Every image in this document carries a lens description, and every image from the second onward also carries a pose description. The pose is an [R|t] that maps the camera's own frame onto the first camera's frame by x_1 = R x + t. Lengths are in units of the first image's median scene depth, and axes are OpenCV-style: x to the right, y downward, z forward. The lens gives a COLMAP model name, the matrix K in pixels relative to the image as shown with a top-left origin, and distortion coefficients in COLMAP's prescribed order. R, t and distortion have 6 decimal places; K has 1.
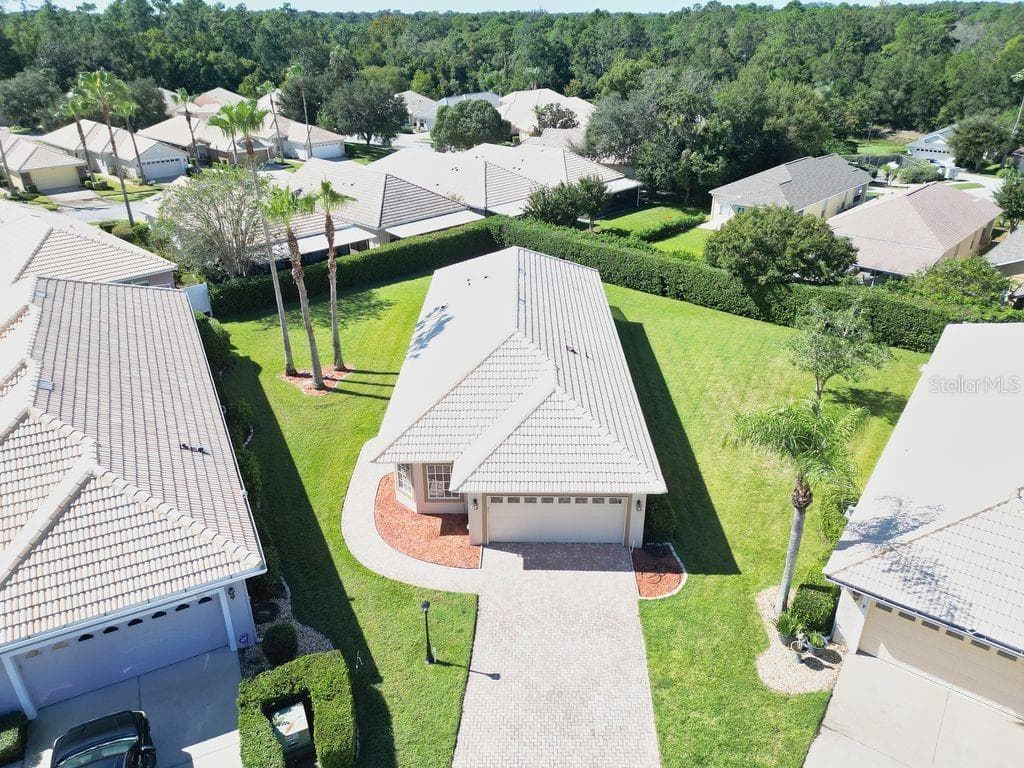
lens RADIAL K [[725.9, 0, 513.5], [0, 725.9, 388.4], [0, 0, 1]] dist [-0.007407, 0.012619]
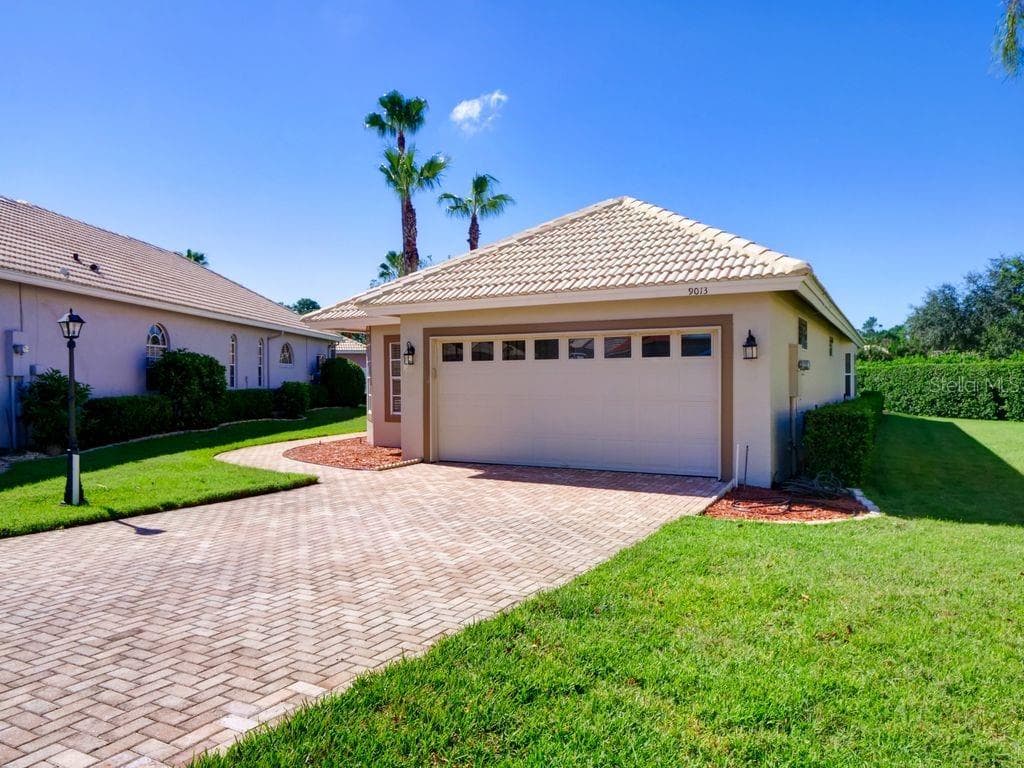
lens RADIAL K [[725.9, 0, 513.6], [0, 725.9, 381.7], [0, 0, 1]] dist [-0.007407, 0.012619]
pose [[0.892442, 0.006041, -0.451121, 0.233778], [-0.200171, 0.901407, -0.383923, 0.350537], [0.404325, 0.432930, 0.805663, 0.631152]]
